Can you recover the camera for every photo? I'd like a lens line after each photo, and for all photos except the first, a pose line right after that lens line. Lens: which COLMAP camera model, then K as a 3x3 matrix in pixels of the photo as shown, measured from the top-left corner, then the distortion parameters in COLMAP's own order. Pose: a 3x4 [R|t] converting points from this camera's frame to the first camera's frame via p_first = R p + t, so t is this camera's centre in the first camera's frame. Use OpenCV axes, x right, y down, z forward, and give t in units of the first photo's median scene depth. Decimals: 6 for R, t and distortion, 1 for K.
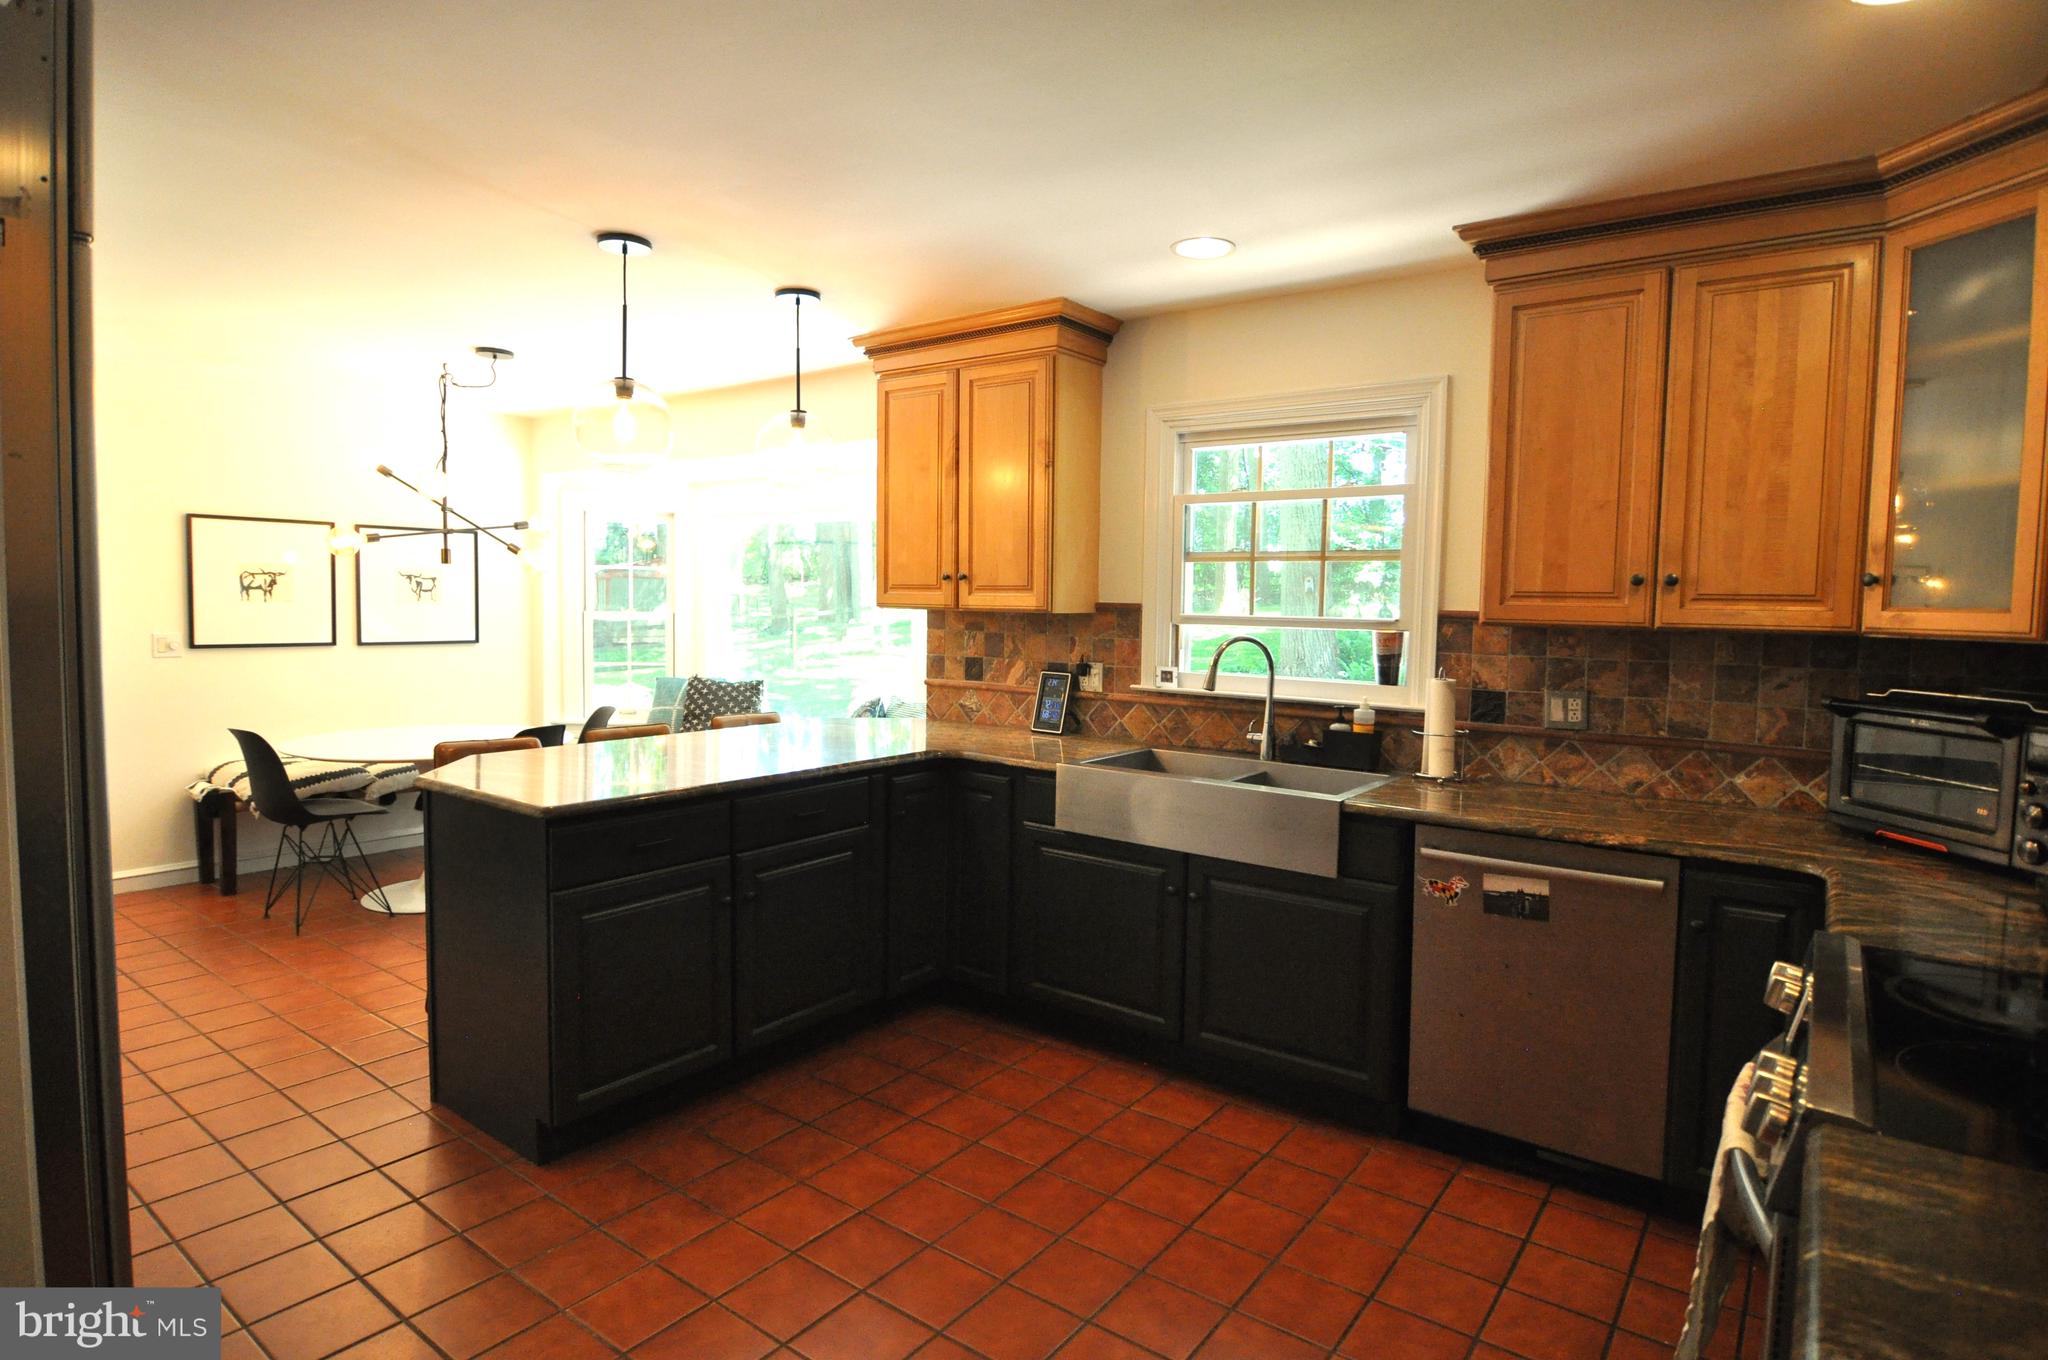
lens RADIAL K [[1093.6, 0, 1020.2], [0, 1093.6, 670.0], [0, 0, 1]] dist [-0.004460, -0.013822]
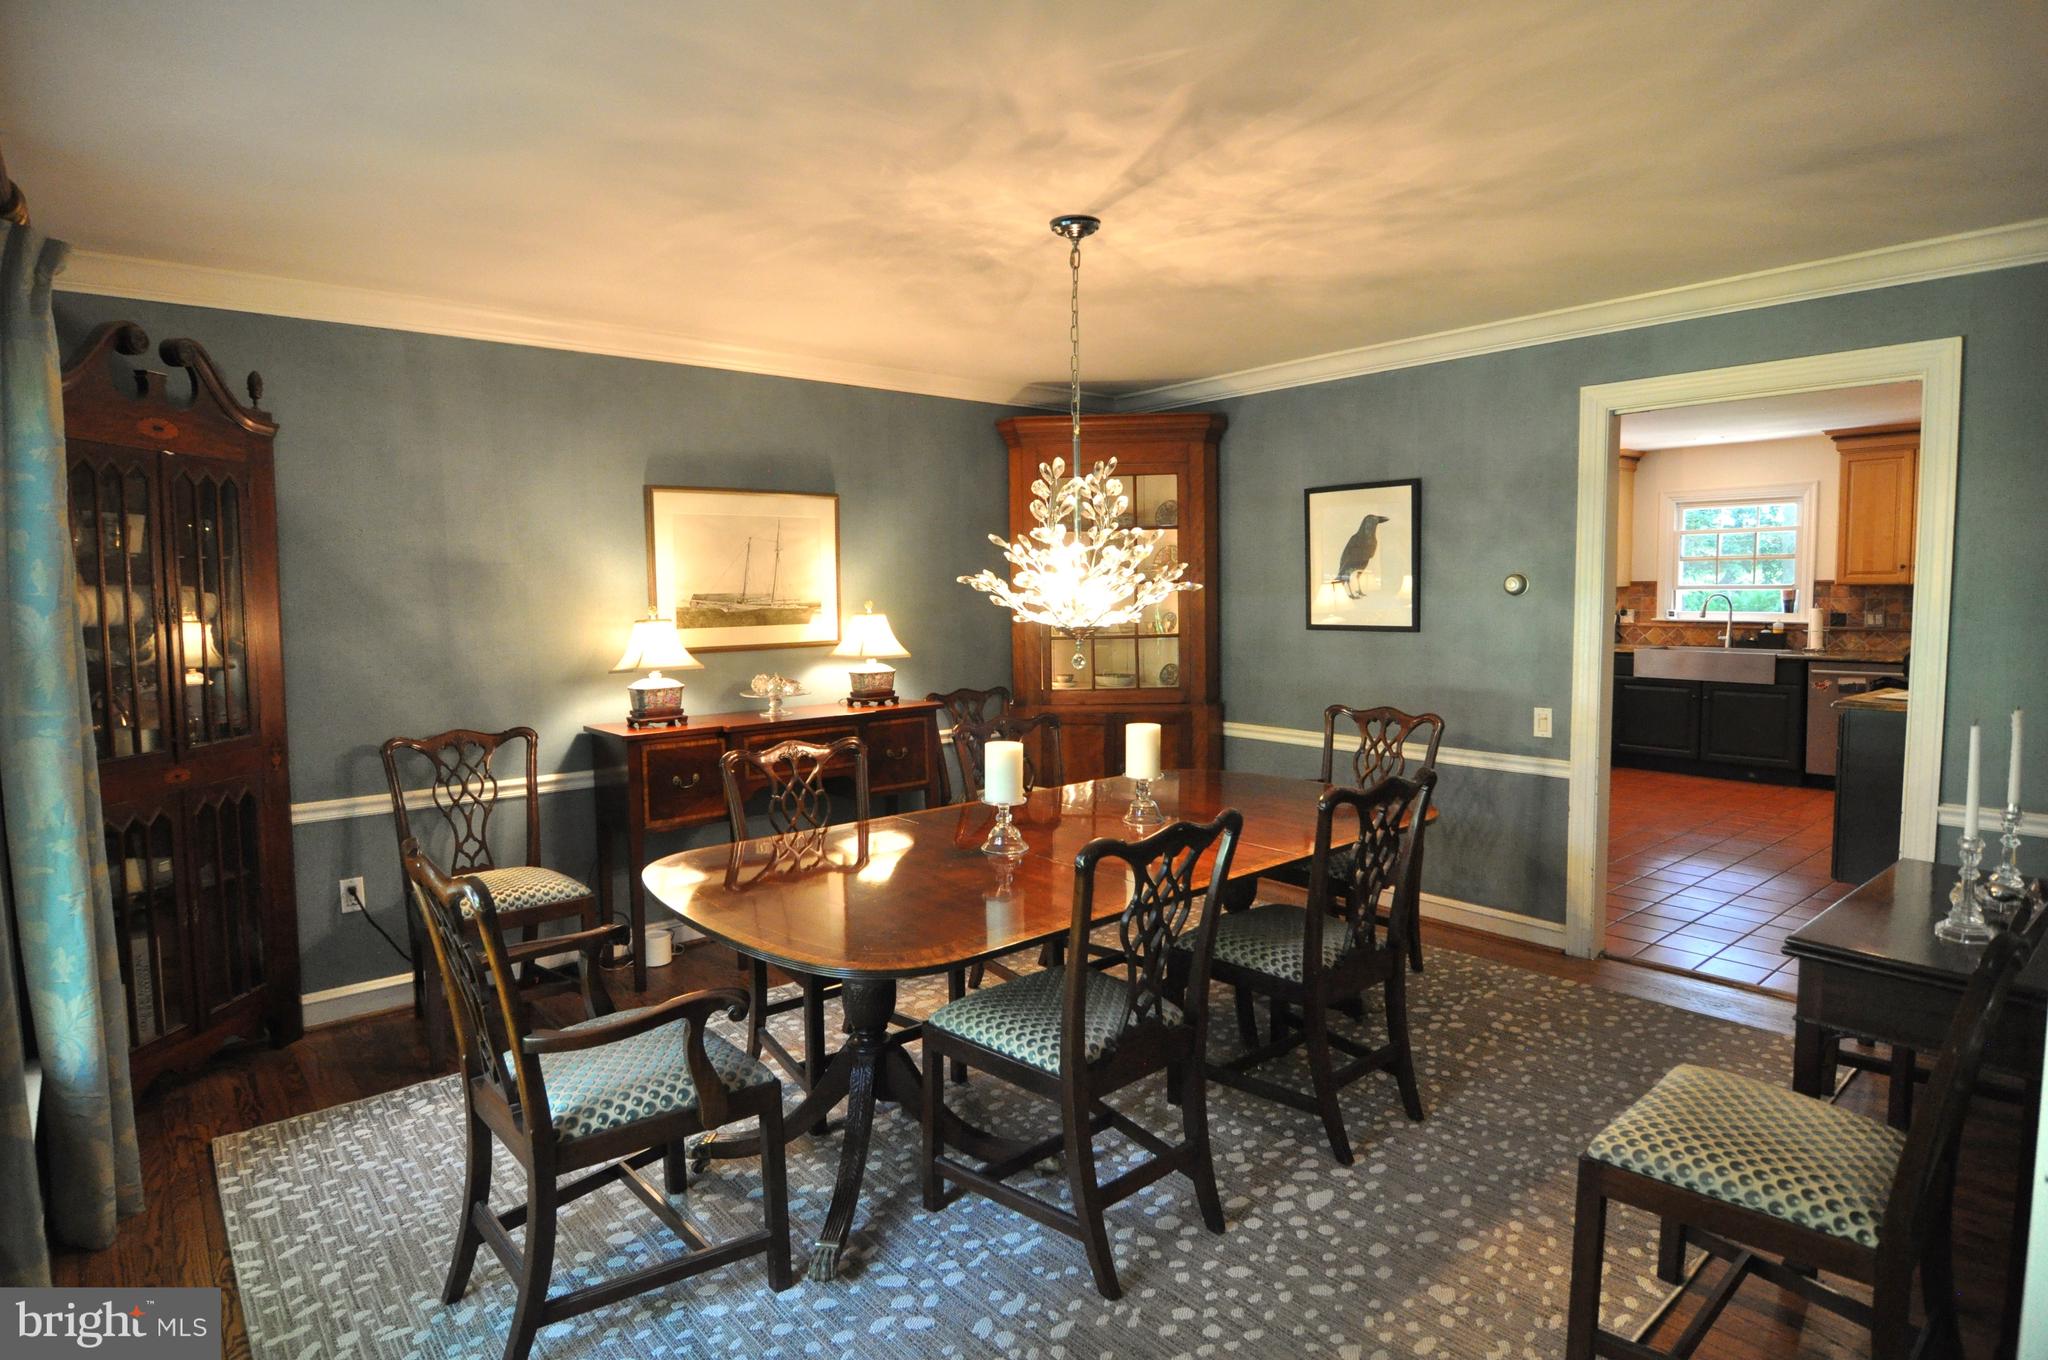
lens RADIAL K [[1097.8, 0, 1017.1], [0, 1097.8, 673.6], [0, 0, 1]] dist [-0.013086, -0.004223]
pose [[0.973664, -0.015420, -0.227466, -0.629912], [0.019260, 0.999707, 0.014676, 0.066342], [0.227173, -0.018670, 0.973675, -1.392931]]
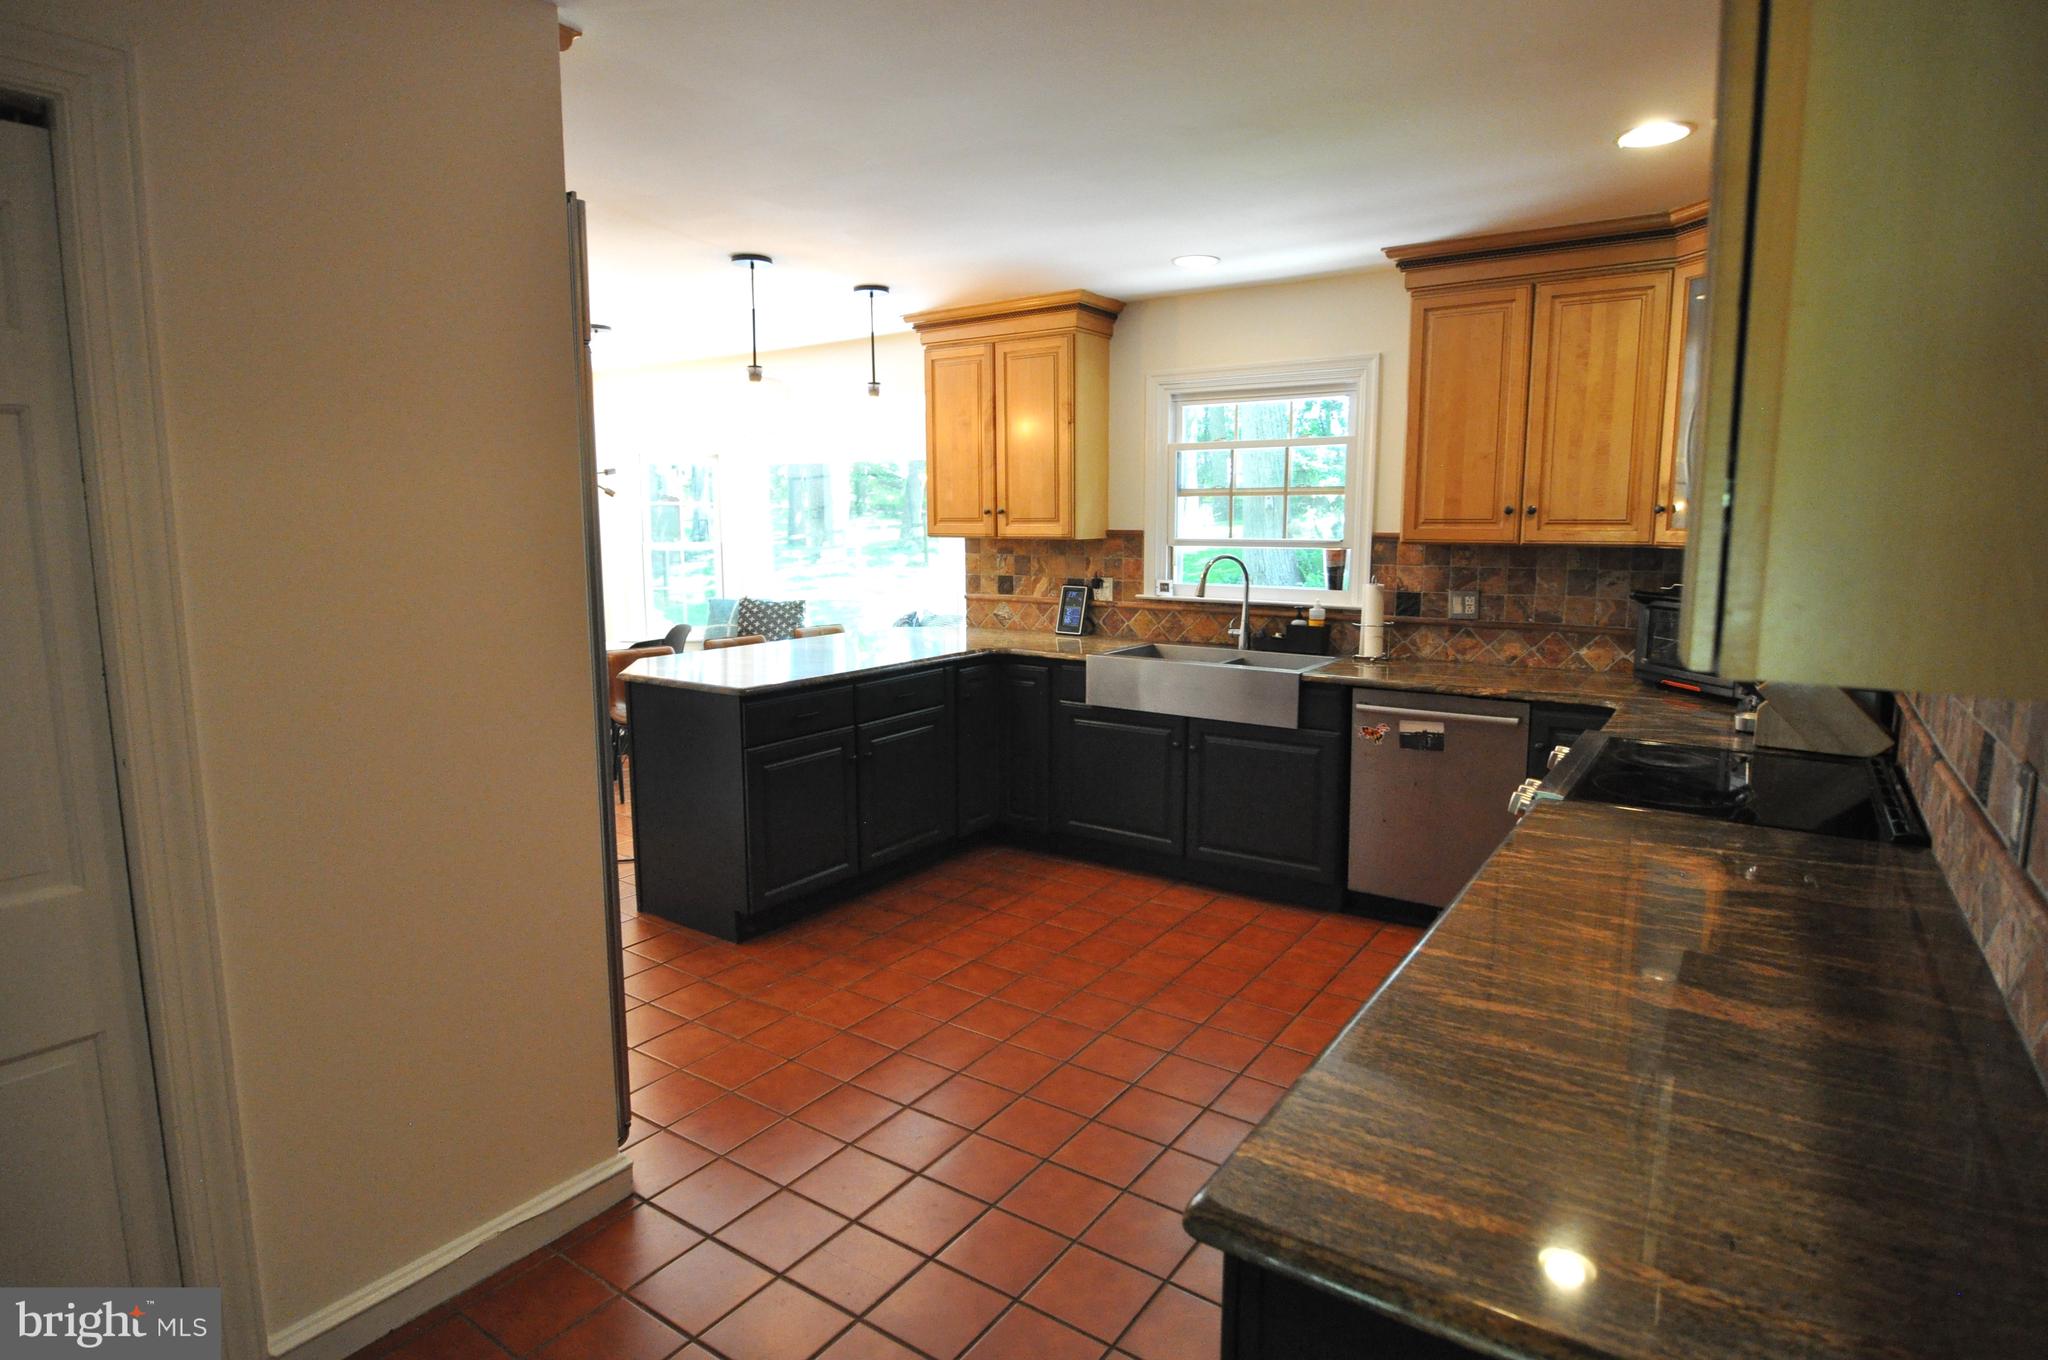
lens RADIAL K [[1093.6, 0, 1020.2], [0, 1093.6, 670.0], [0, 0, 1]] dist [-0.004460, -0.013822]
pose [[0.999092, -0.024158, 0.035090, -0.079345], [0.021472, 0.996951, 0.075024, 0.002611], [-0.036796, -0.074203, 0.996564, -0.266699]]
